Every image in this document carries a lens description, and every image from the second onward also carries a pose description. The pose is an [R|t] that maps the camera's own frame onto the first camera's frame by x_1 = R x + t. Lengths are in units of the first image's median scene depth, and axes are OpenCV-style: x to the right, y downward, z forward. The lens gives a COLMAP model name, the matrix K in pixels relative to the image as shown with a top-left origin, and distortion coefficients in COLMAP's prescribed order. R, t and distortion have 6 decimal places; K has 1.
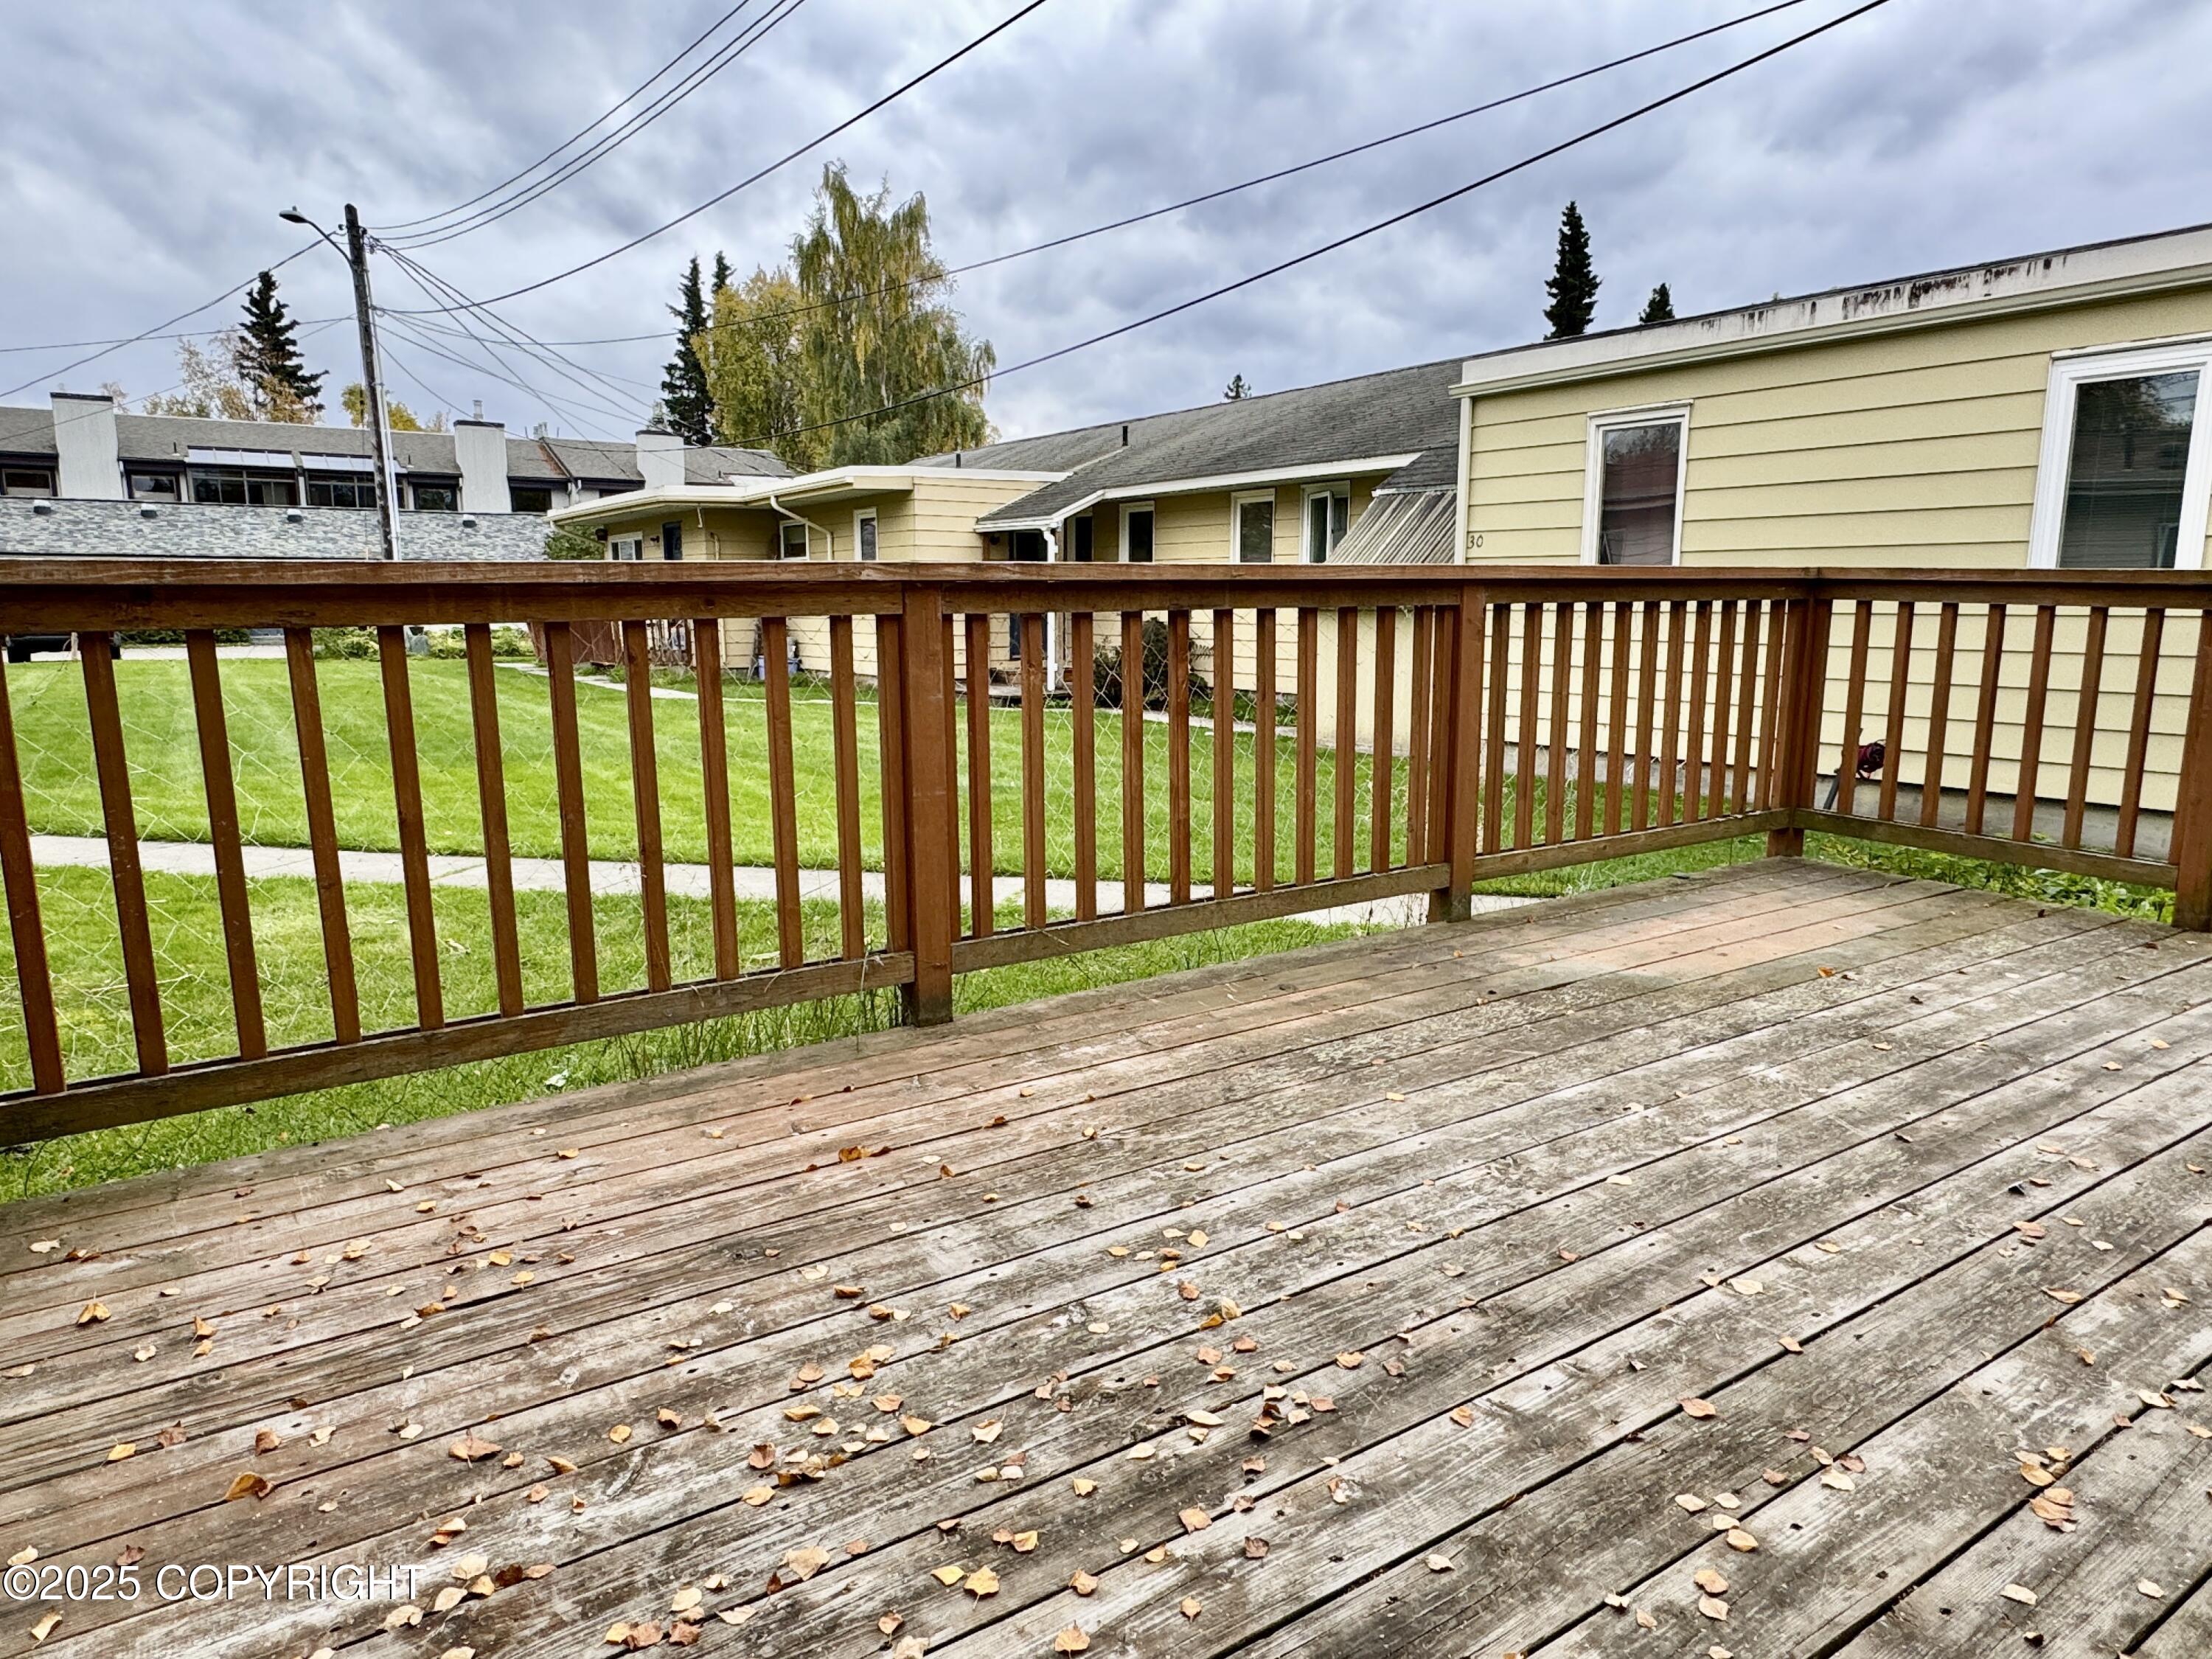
lens RADIAL K [[1435.6, 0, 1106.0], [0, 1435.6, 829.5], [0, 0, 1]] dist [-0.004987, -0.001911]
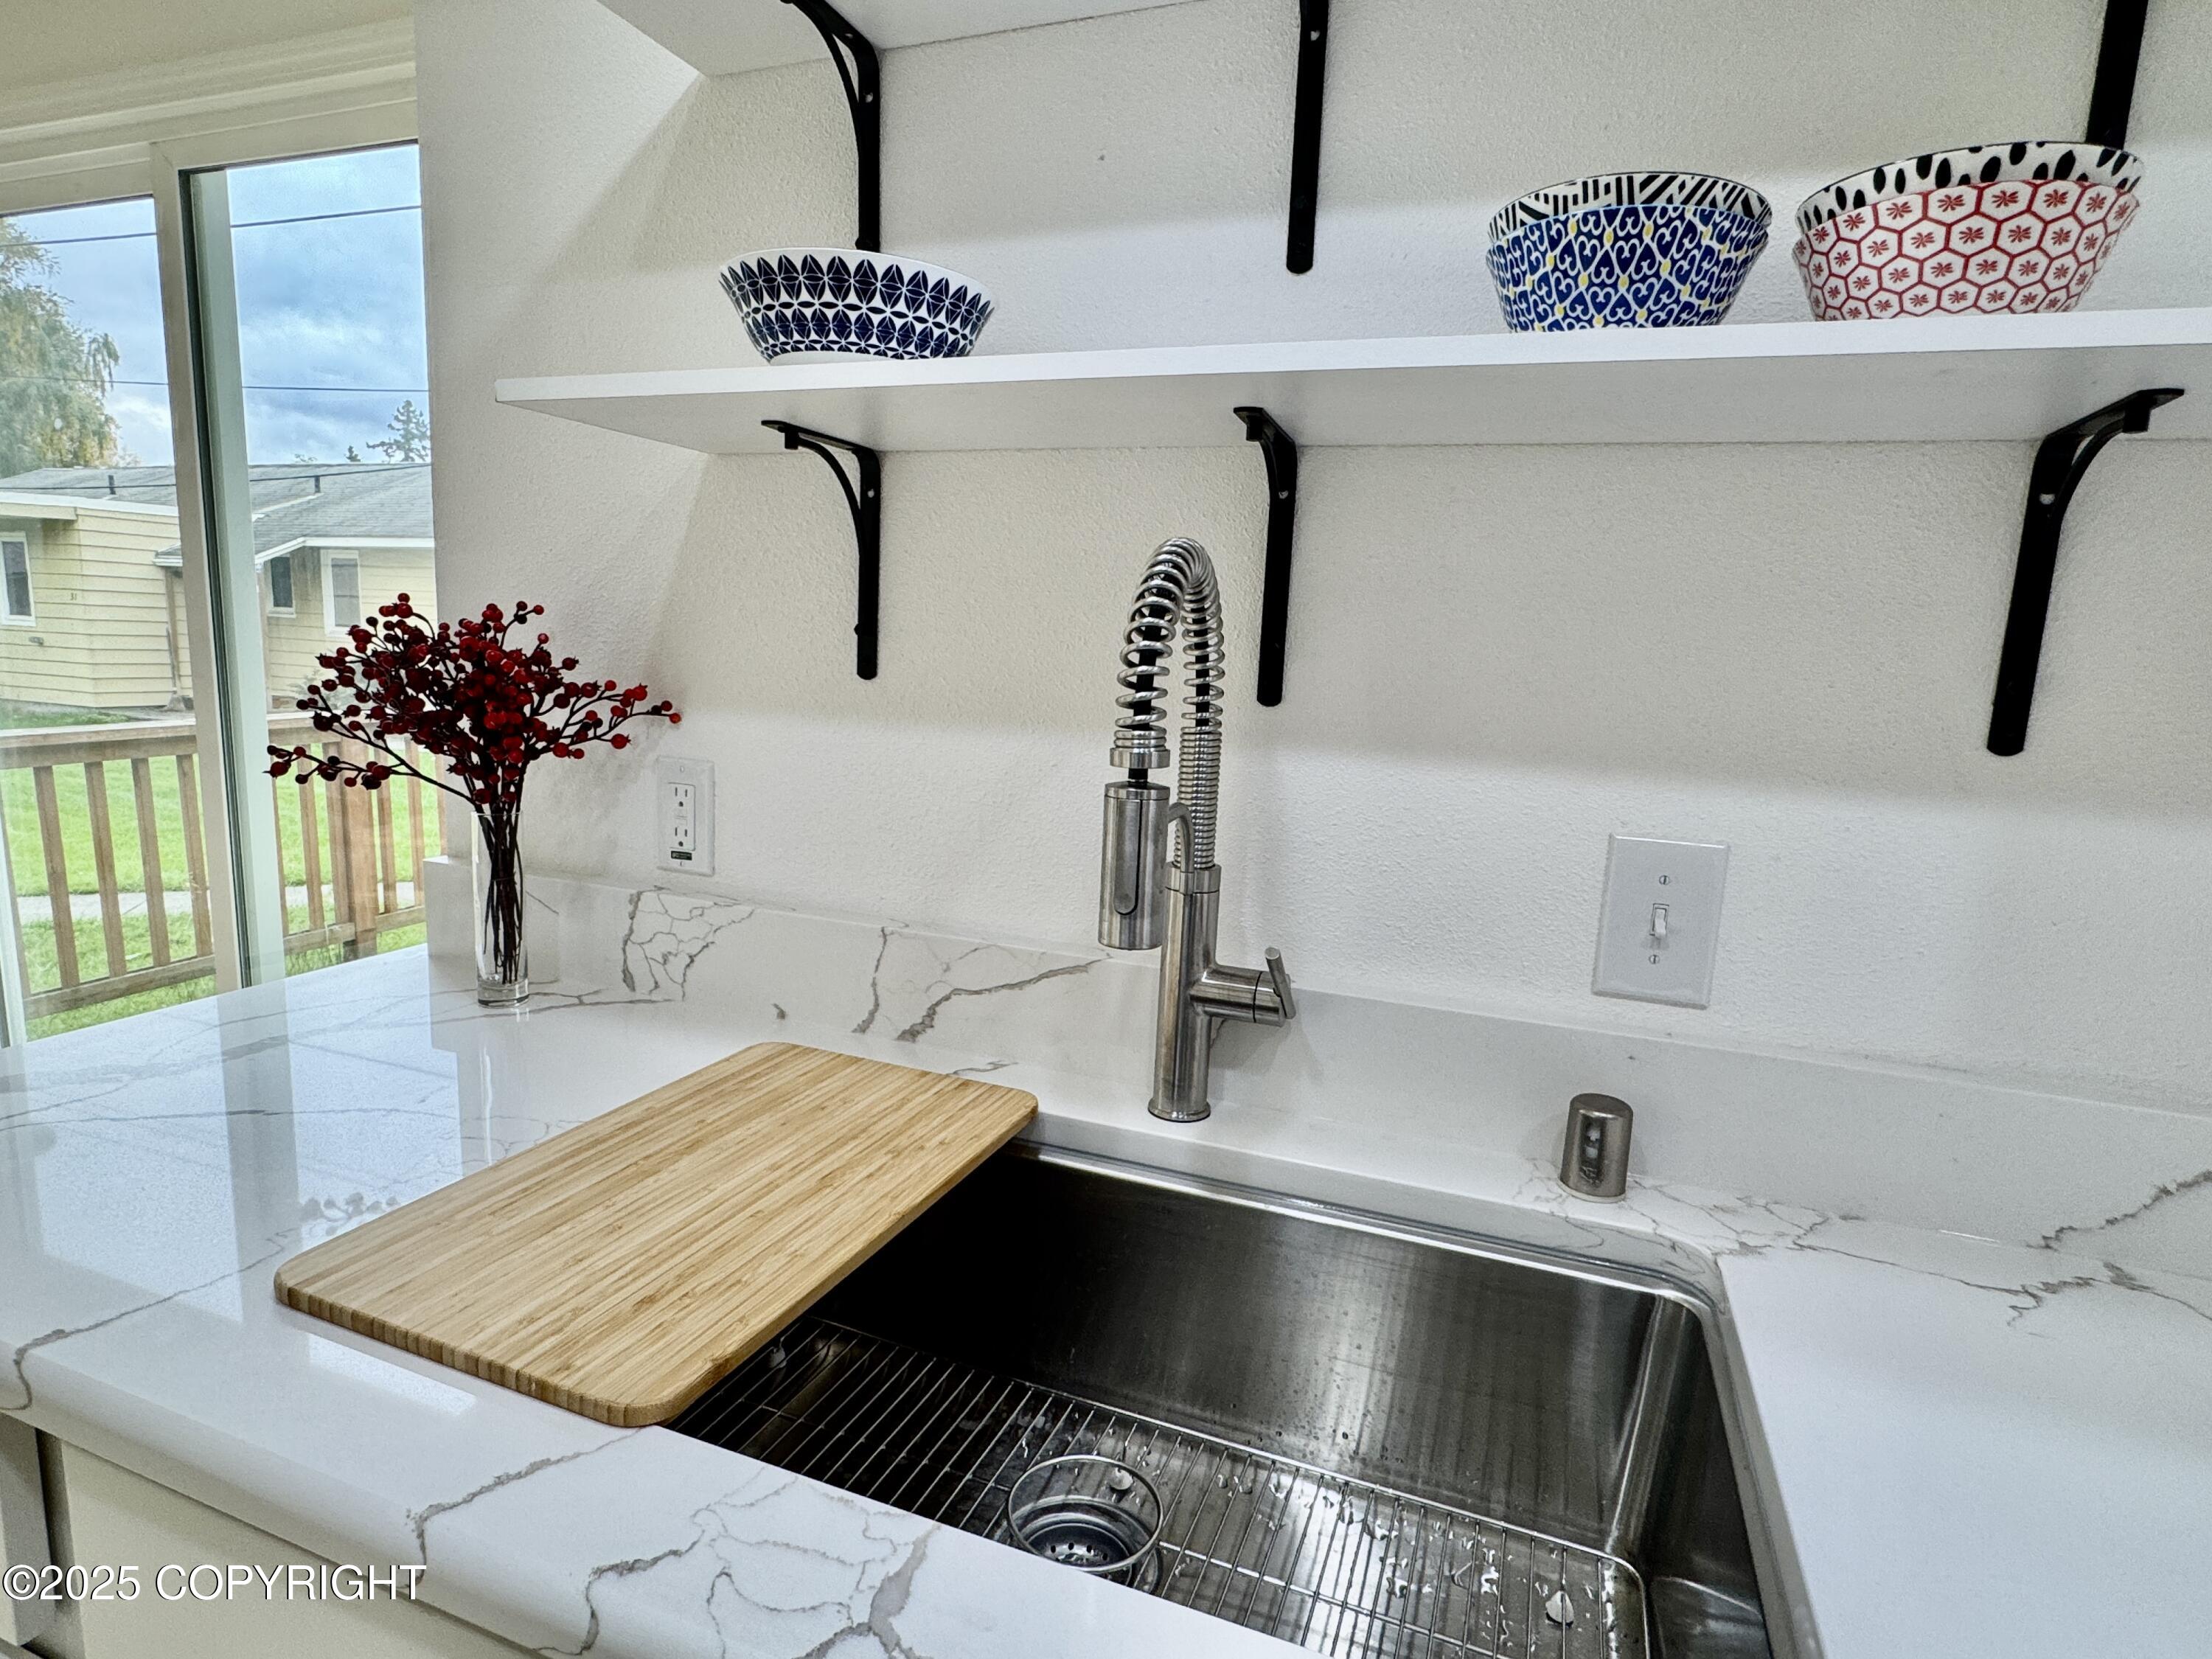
lens RADIAL K [[1182.0, 0, 1106.0], [0, 1182.0, 829.5], [0, 0, 1]] dist [0.001704, -0.000908]
pose [[0.819586, -0.053204, 0.570480, -0.025541], [0.048119, 0.998553, 0.023997, -0.003490], [-0.570932, 0.007784, 0.820961, -0.095398]]
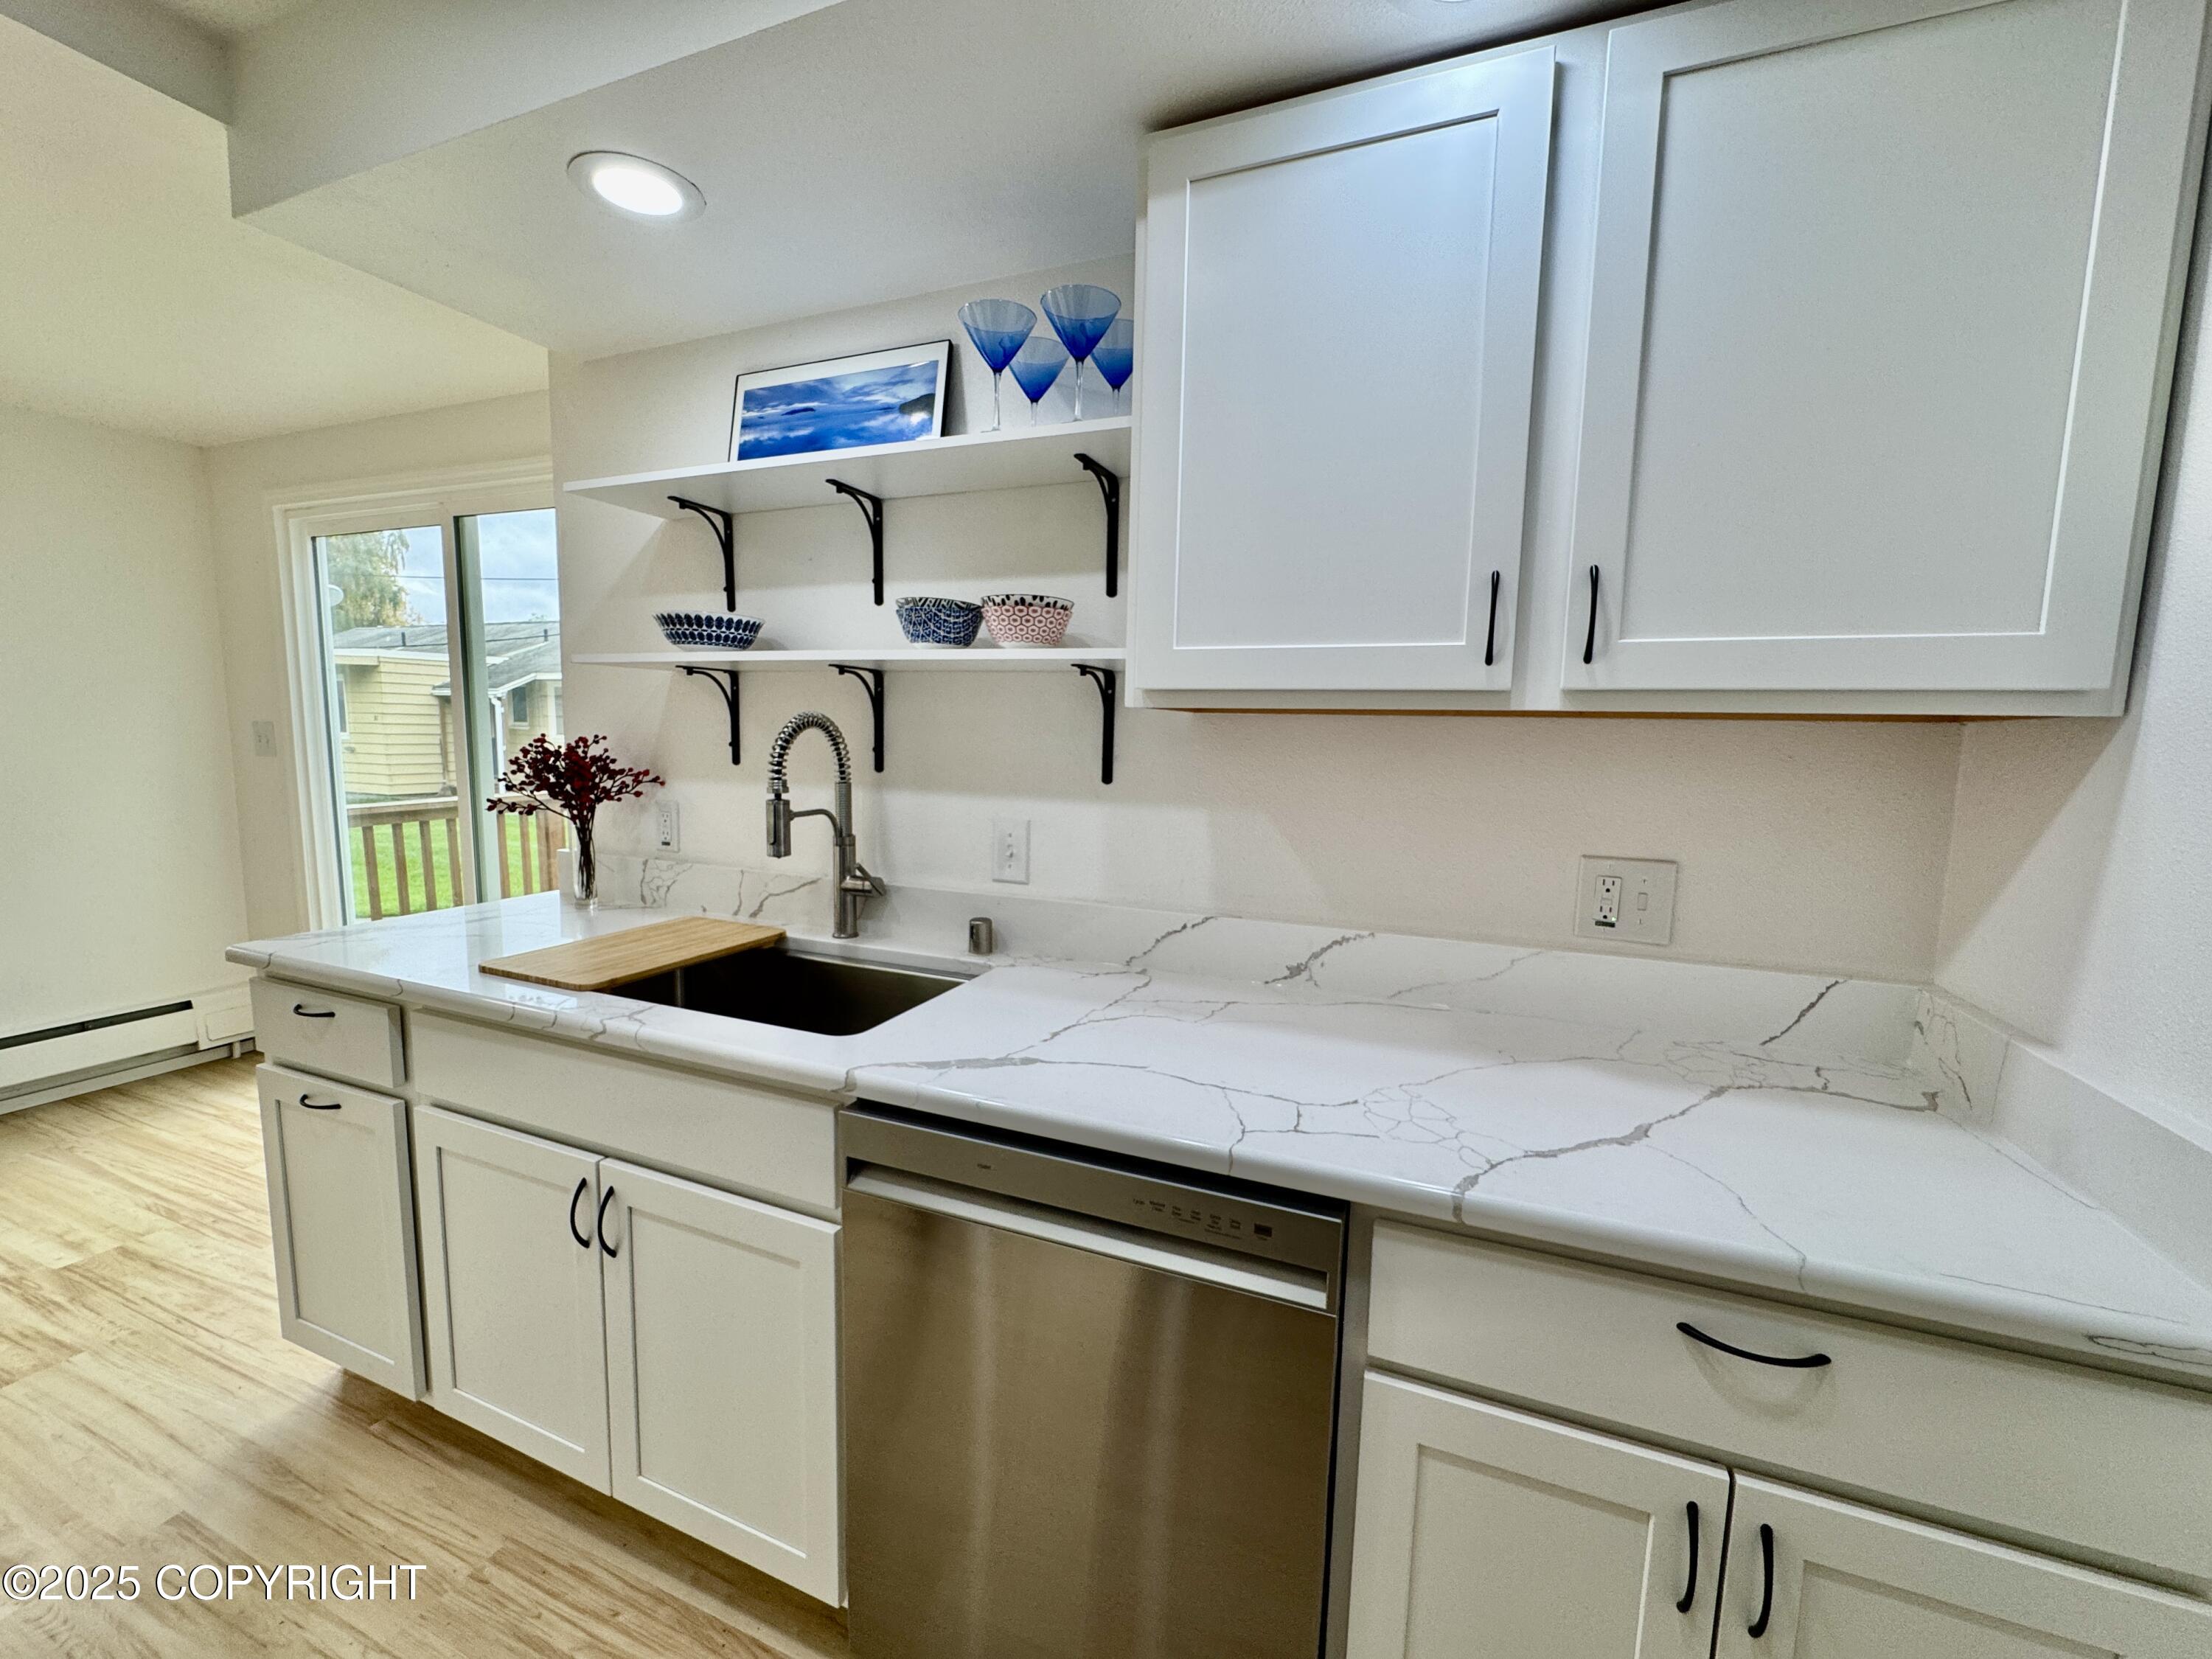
lens RADIAL K [[886.5, 0, 1106.0], [0, 886.5, 829.5], [0, 0, 1]] dist [0.002716, 0.000146]
pose [[0.832816, -0.041435, 0.551996, -0.023484], [0.066799, 0.997430, -0.025911, 0.001912], [-0.549504, 0.058452, 0.833444, -0.140978]]
